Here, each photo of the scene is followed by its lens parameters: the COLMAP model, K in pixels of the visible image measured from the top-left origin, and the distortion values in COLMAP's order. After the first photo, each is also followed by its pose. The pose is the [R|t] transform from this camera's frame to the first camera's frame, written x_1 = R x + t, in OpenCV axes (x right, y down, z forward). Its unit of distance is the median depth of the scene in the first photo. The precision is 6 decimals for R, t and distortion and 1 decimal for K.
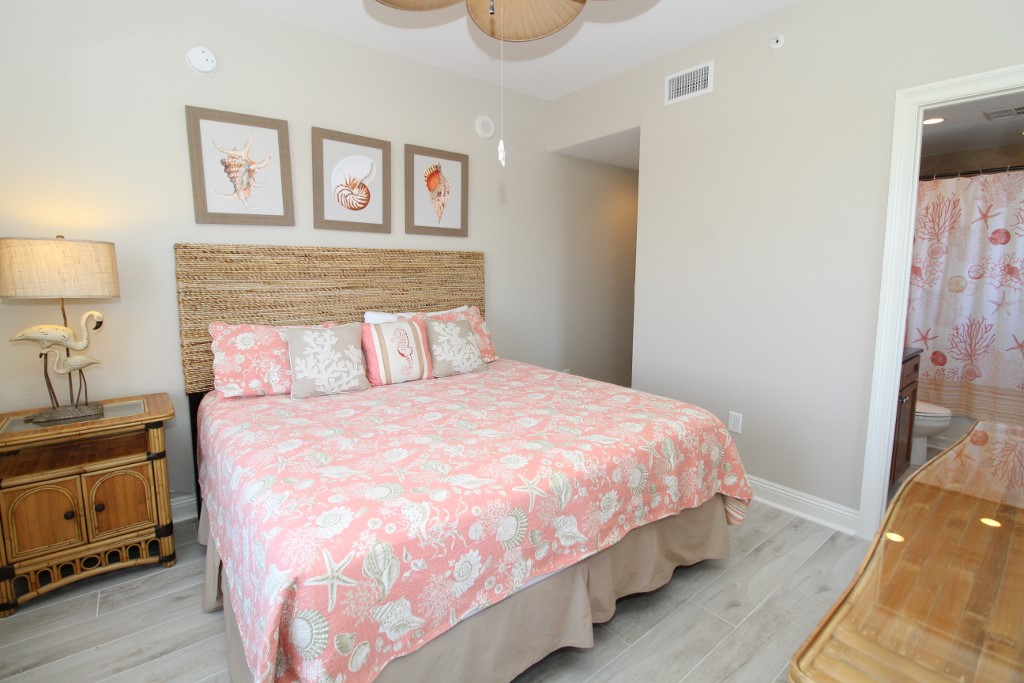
lens RADIAL K [[472.1, 0, 509.3], [0, 472.1, 331.7], [0, 0, 1]] dist [-0.012040, -0.002686]
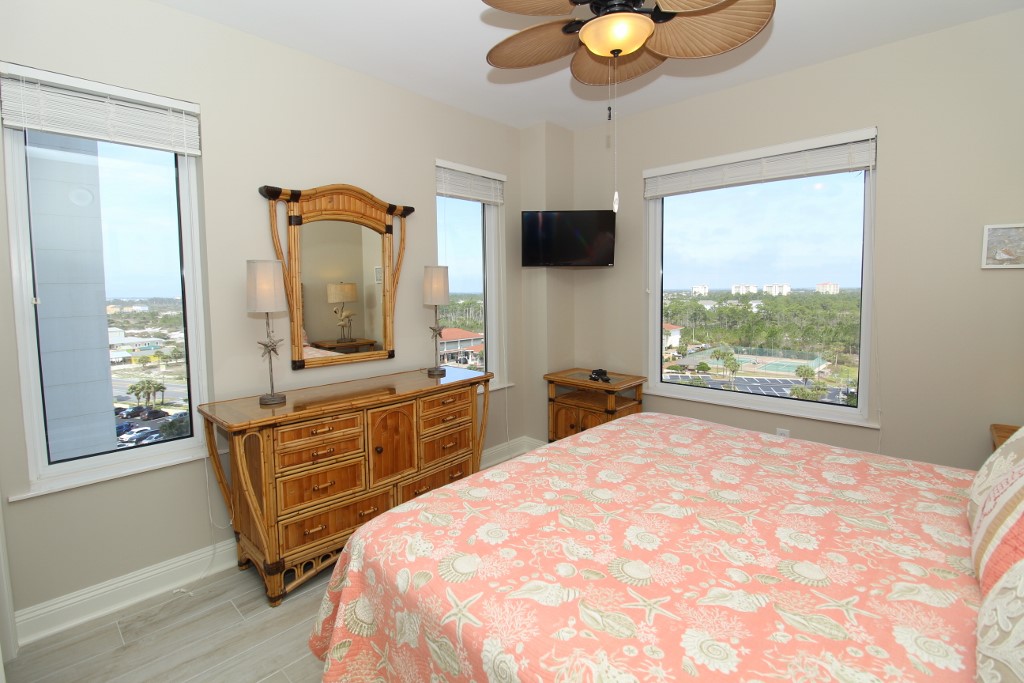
lens RADIAL K [[472.1, 0, 514.5], [0, 472.1, 341.7], [0, 0, 1]] dist [-0.012040, -0.002686]
pose [[-0.988847, 0.027893, -0.146297, 0.230414], [-0.007295, 0.972056, 0.234637, -0.176868], [0.148754, 0.233087, -0.961011, 1.201247]]
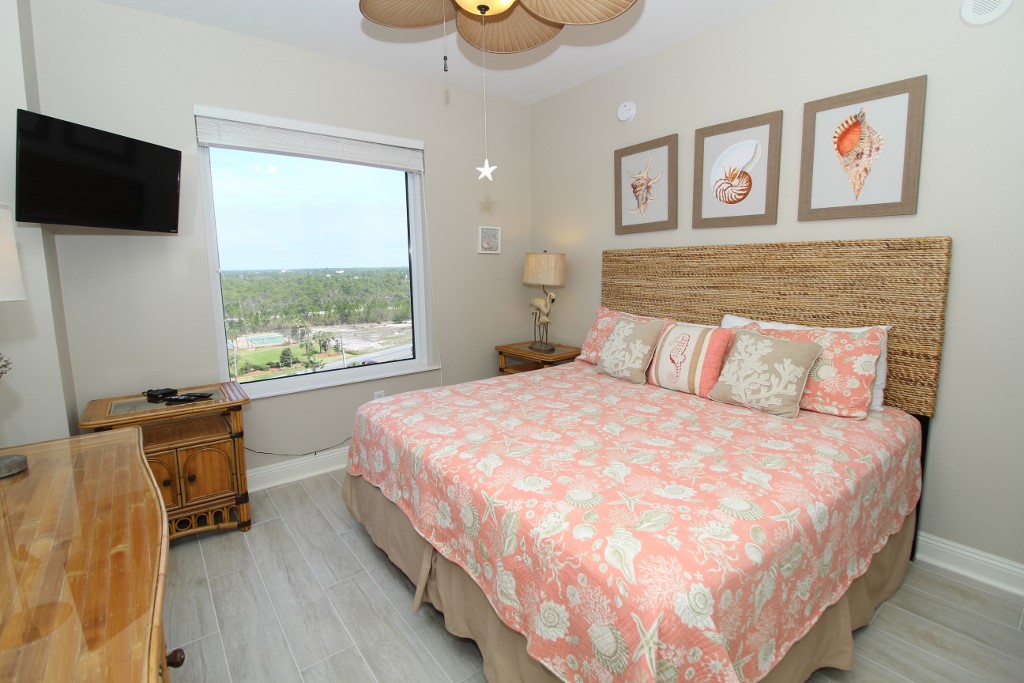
lens RADIAL K [[472.1, 0, 507.8], [0, 472.1, 332.0], [0, 0, 1]] dist [-0.012040, -0.002686]
pose [[-0.011949, 0.138135, -0.990341, 0.639903], [-0.117118, 0.983402, 0.138580, -0.090343], [0.993046, 0.117642, 0.004427, 0.609825]]
